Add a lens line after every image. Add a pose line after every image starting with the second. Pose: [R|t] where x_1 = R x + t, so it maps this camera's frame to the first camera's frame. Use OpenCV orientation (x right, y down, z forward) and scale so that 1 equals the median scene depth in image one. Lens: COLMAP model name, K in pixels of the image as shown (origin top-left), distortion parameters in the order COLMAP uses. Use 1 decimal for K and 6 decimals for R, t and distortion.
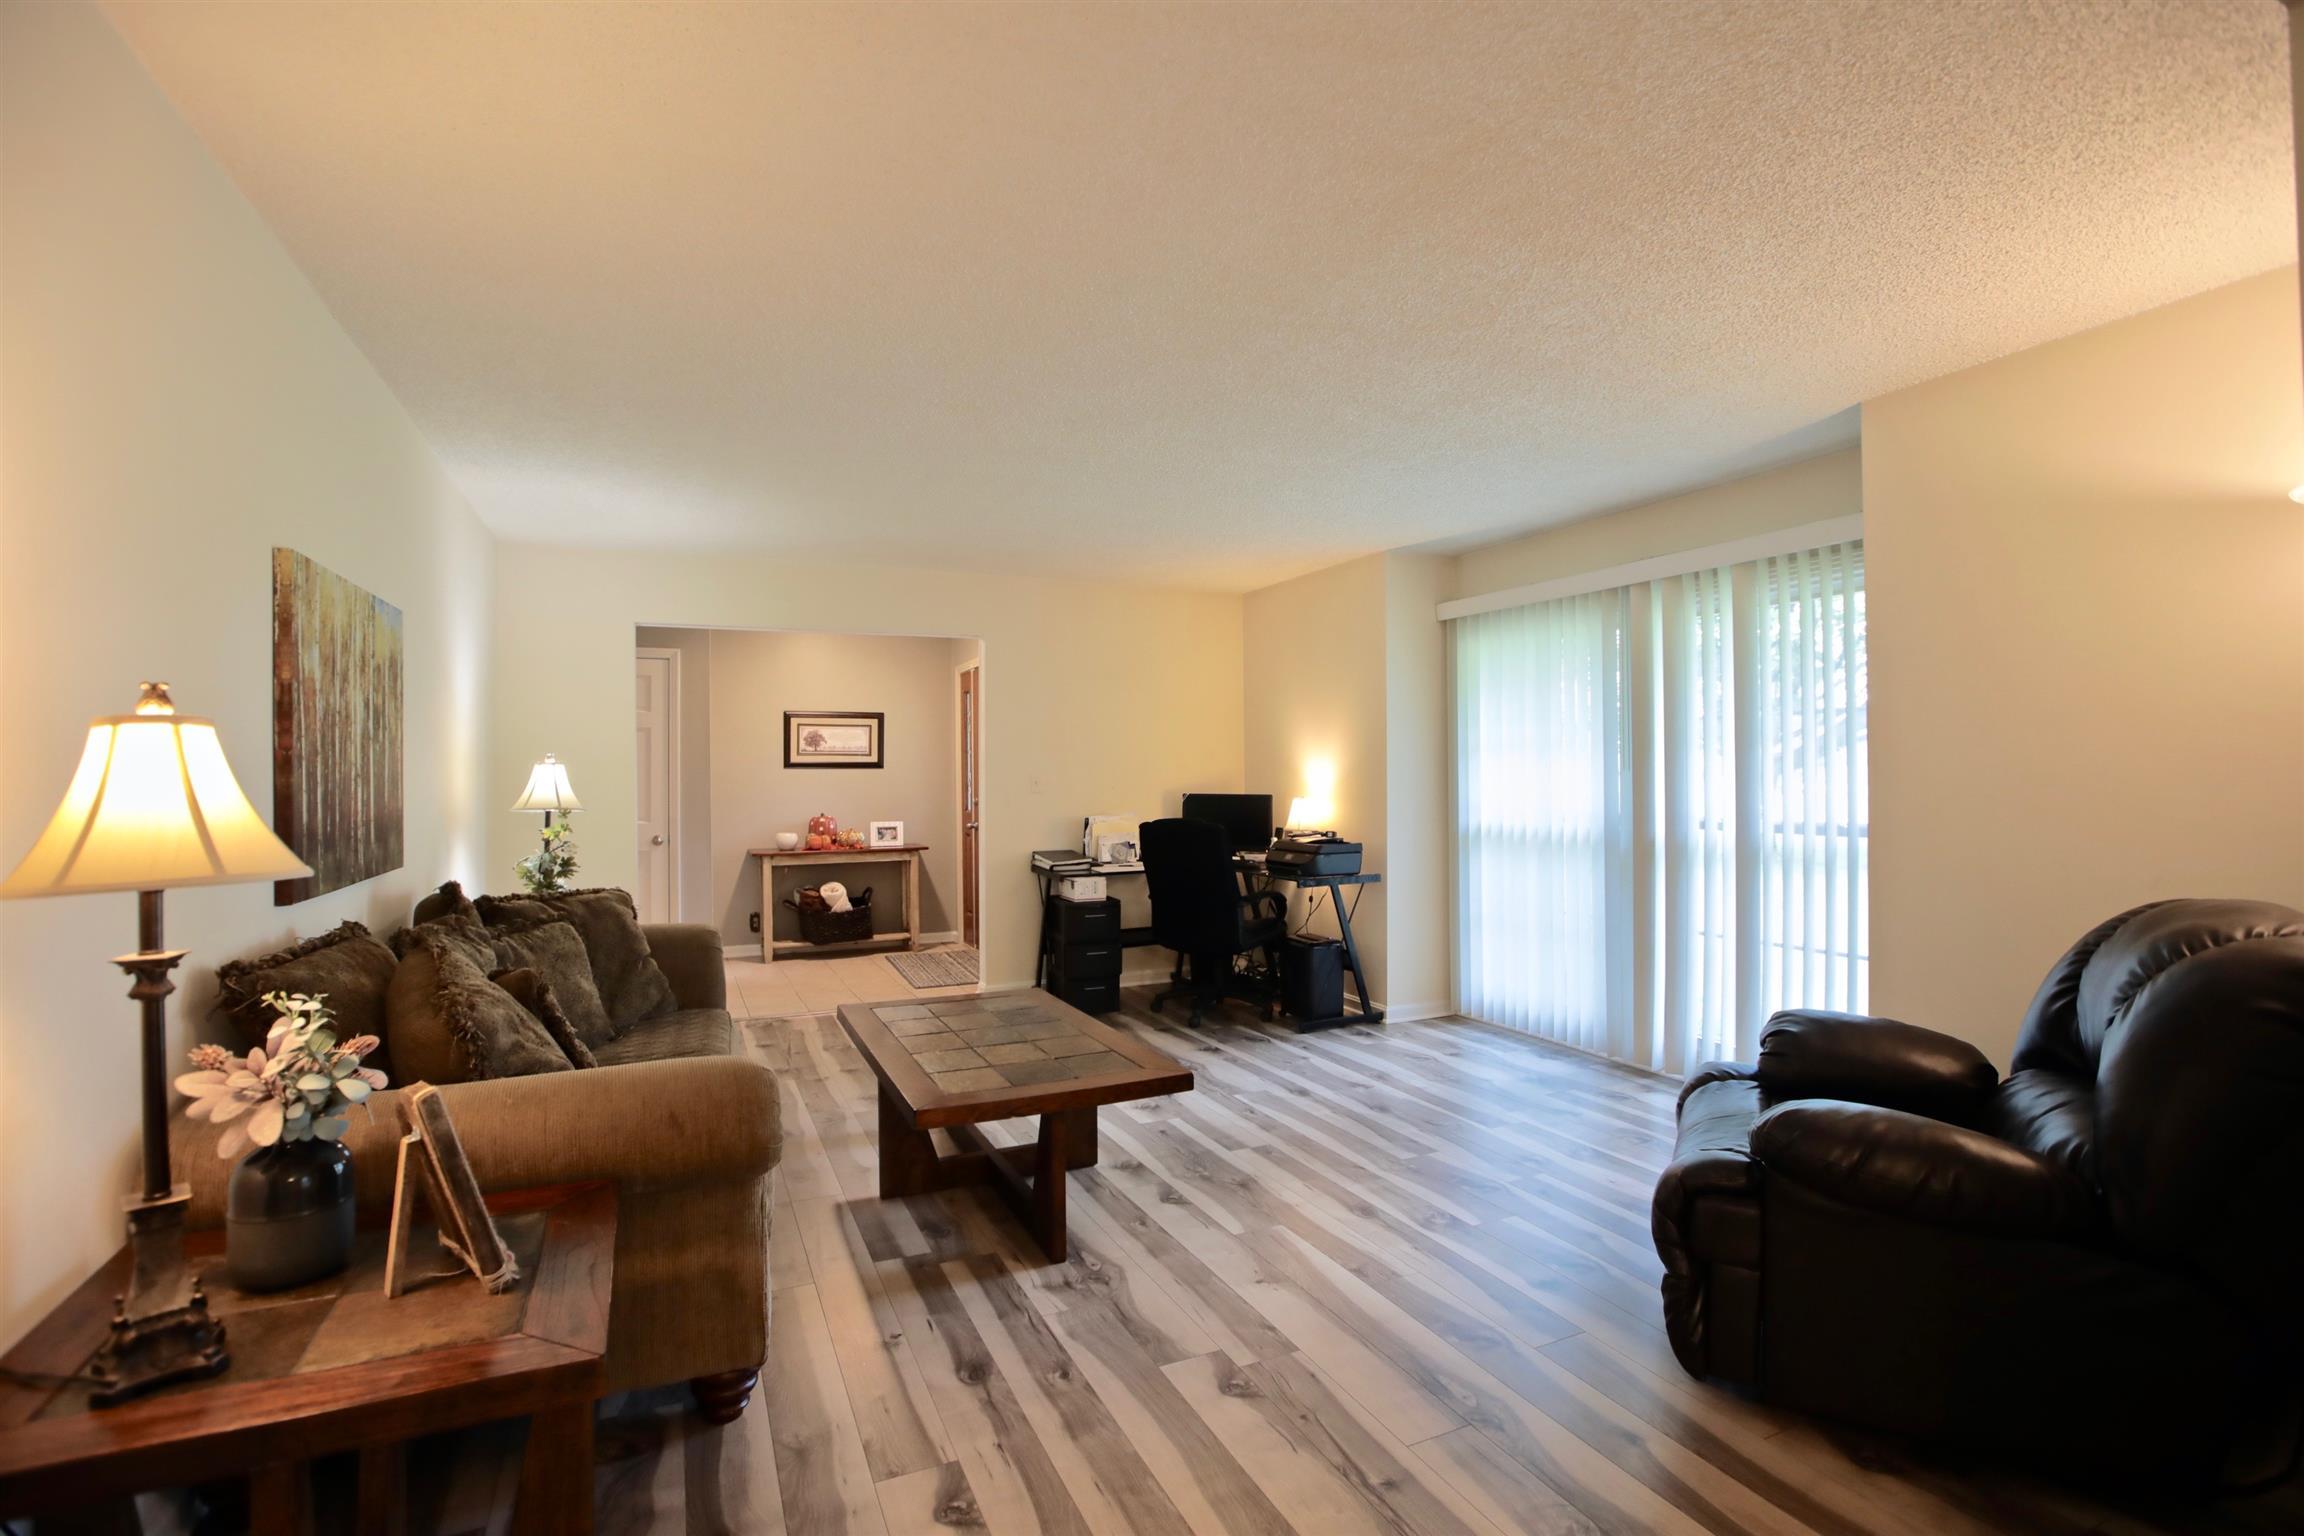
lens RADIAL K [[1059.9, 0, 1143.3], [0, 1059.9, 773.5], [0, 0, 1]] dist [-0.021316, -0.000094]
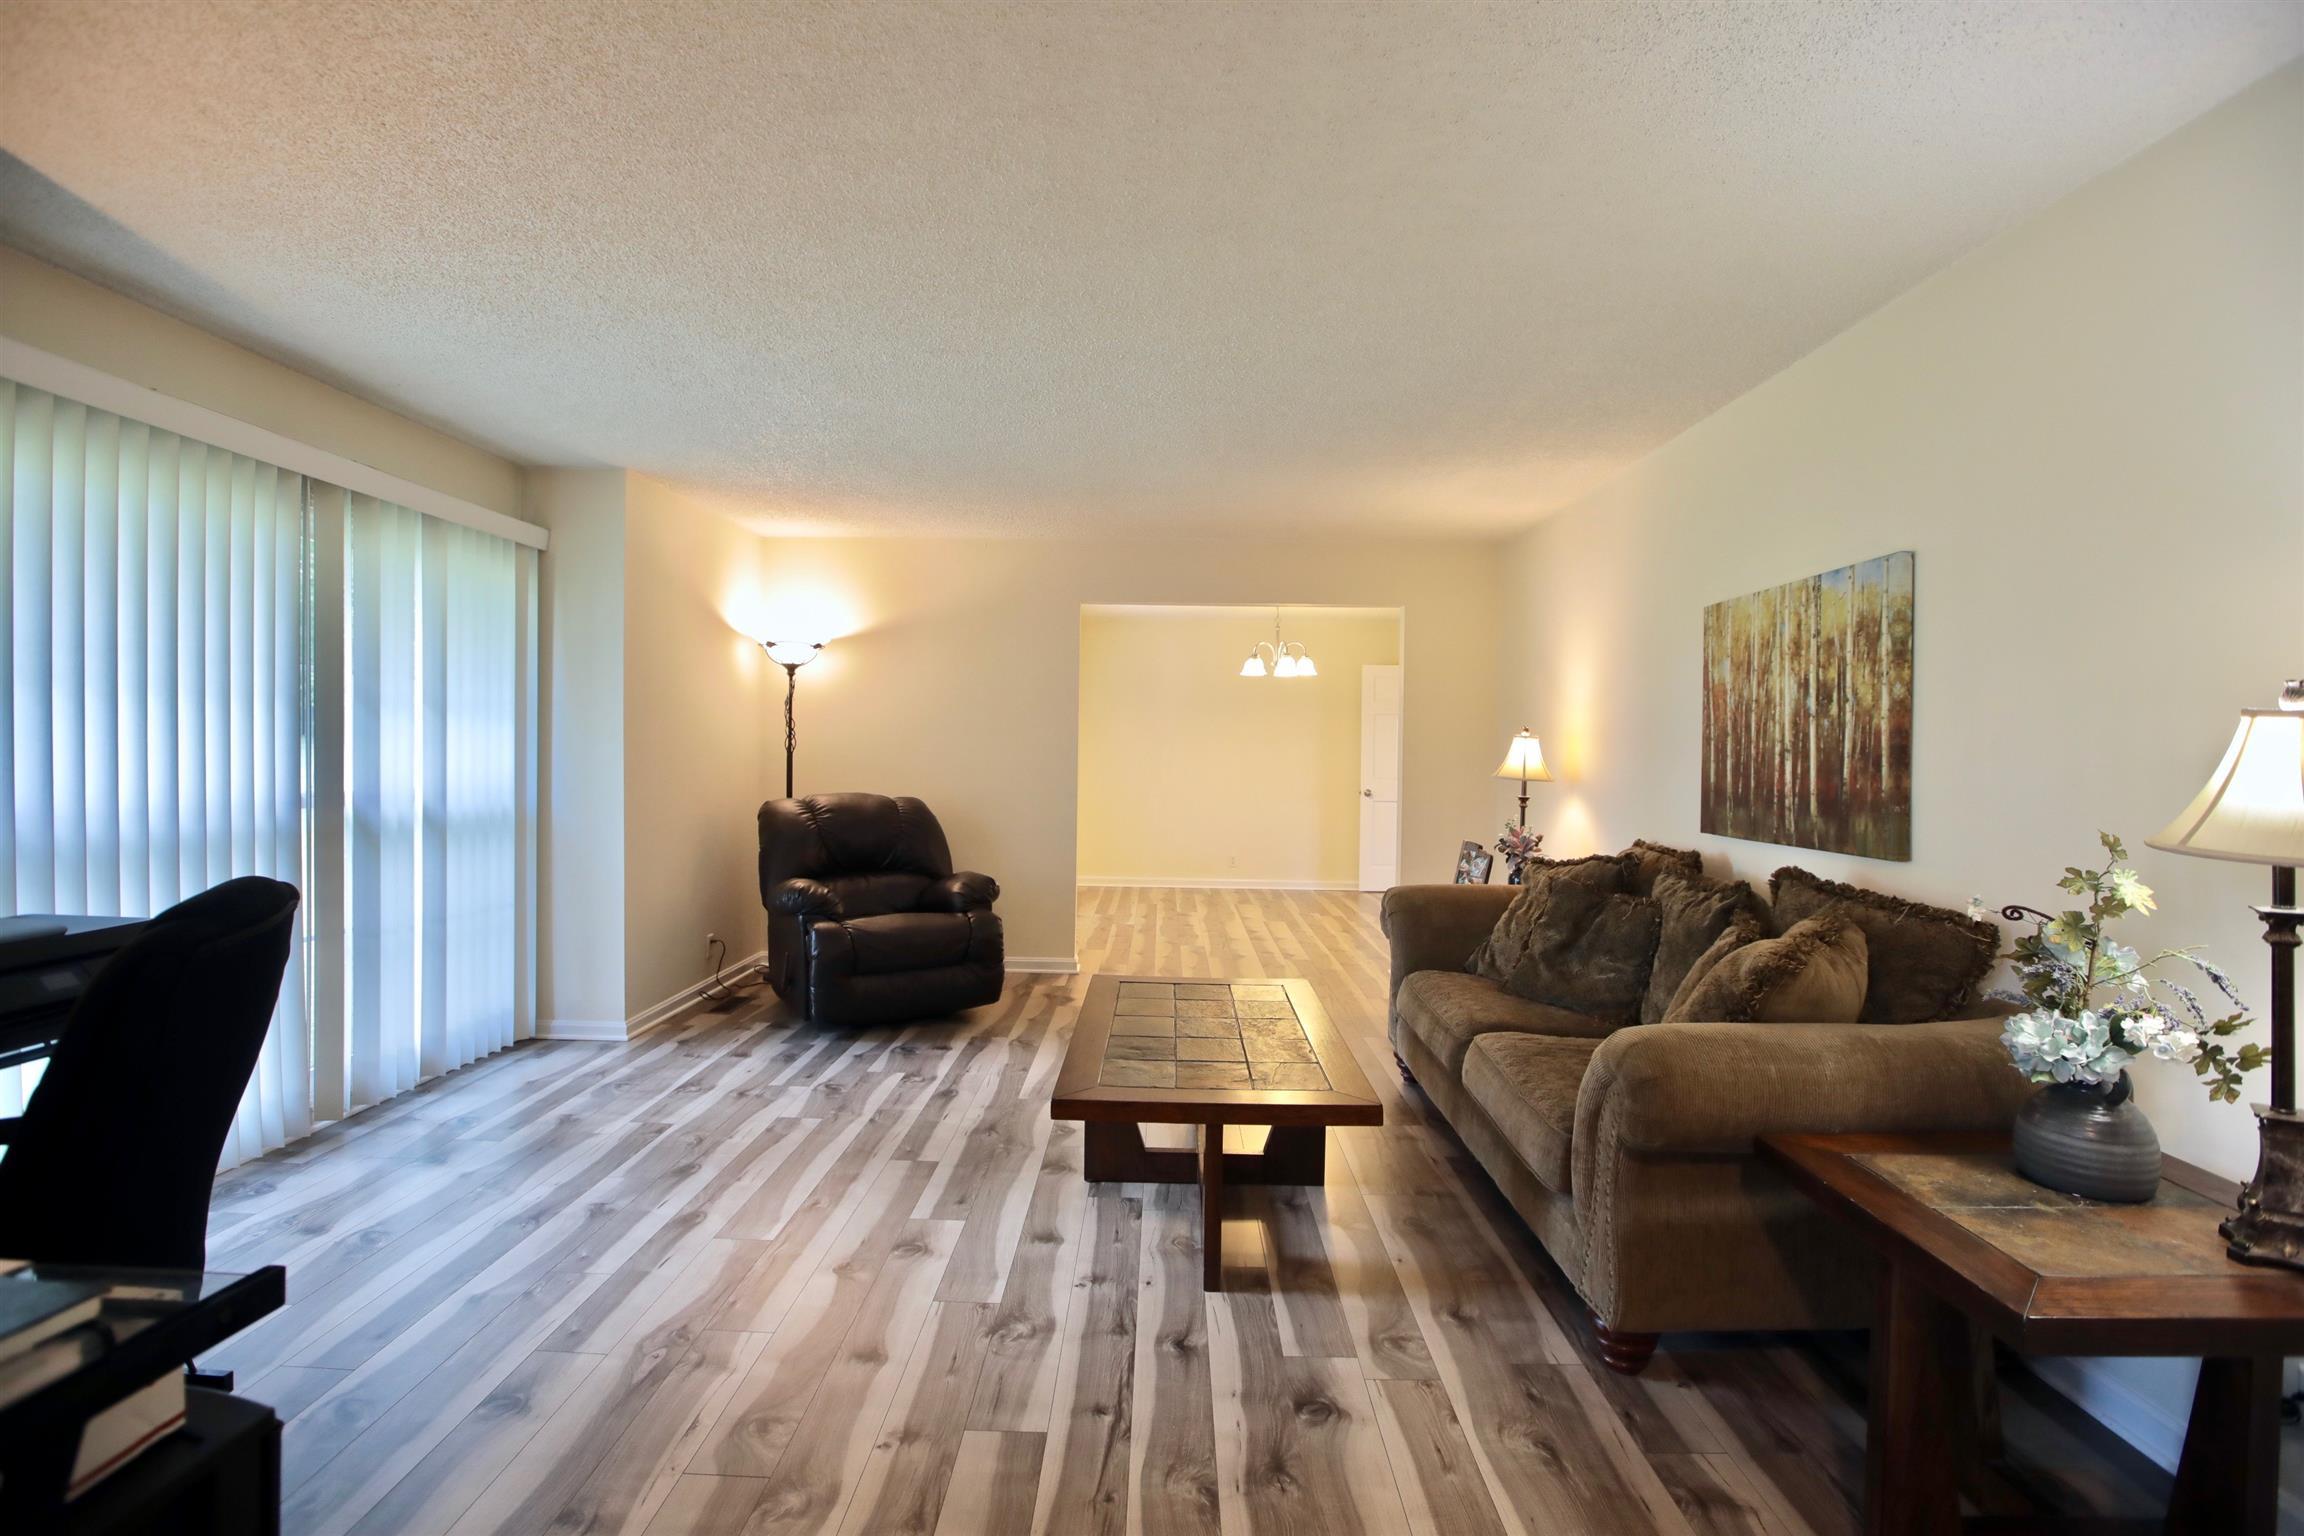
lens RADIAL K [[1047.0, 0, 1153.9], [0, 1047.0, 763.5], [0, 0, 1]] dist [0.000676, 0.000125]
pose [[-0.905208, -0.011390, 0.424816, -0.458486], [-0.008689, 0.999928, 0.008295, 0.010002], [-0.424880, 0.003818, -0.905242, 1.732212]]
